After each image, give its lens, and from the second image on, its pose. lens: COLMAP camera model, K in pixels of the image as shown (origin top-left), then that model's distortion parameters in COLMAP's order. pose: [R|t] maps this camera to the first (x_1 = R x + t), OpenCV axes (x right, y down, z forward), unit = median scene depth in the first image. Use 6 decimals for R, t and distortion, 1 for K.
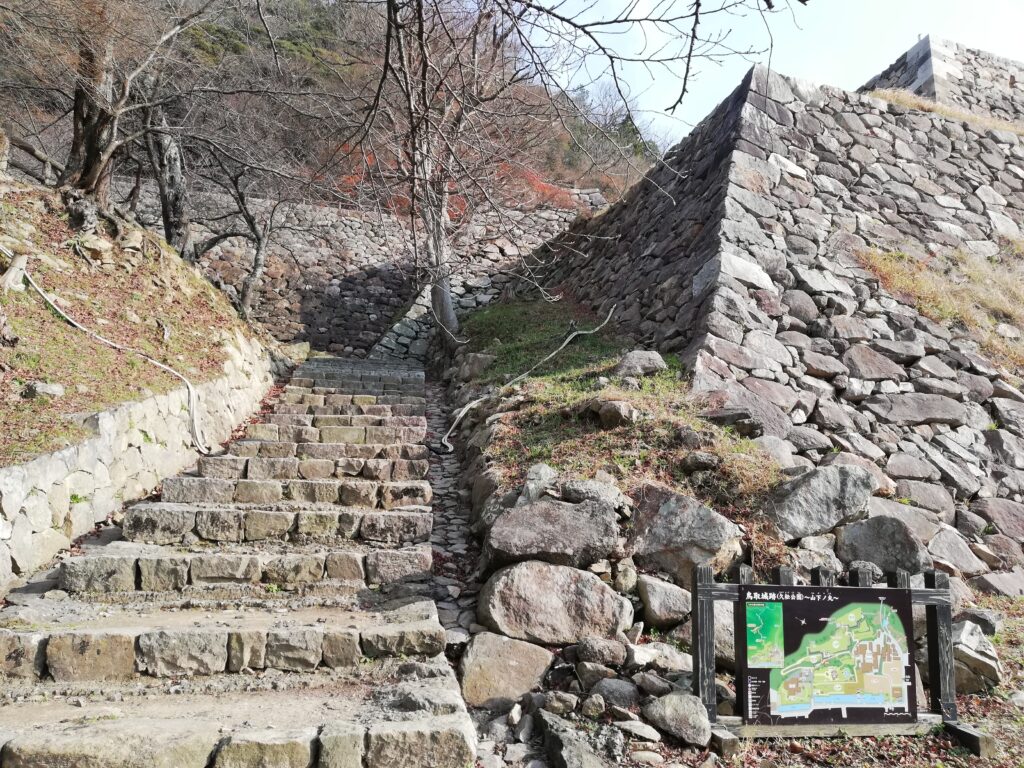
lens RADIAL K [[758.1, 0, 505.8], [0, 758.1, 382.3], [0, 0, 1]] dist [0.023936, -0.036225]
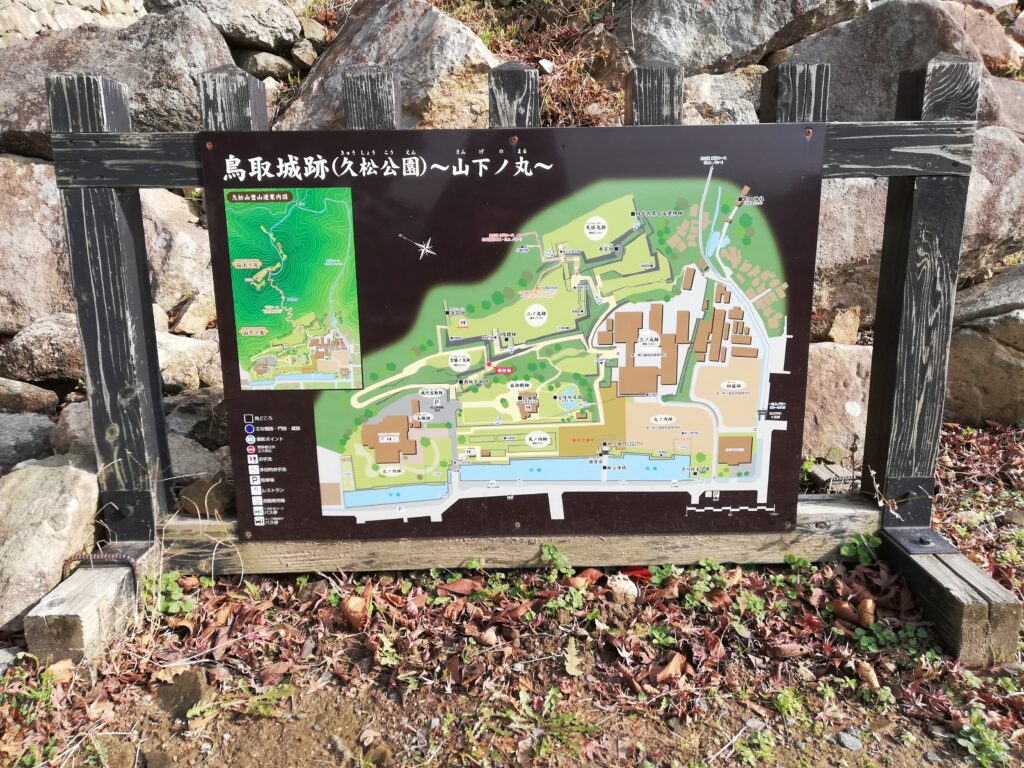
lens RADIAL K [[758.1, 0, 513.4], [0, 758.1, 388.5], [0, 0, 1]] dist [0.023936, -0.036225]
pose [[0.987047, -0.011969, -0.159987, 0.474059], [0.074181, 0.918260, 0.388967, 0.250242], [0.142254, -0.395796, 0.907254, 0.703559]]
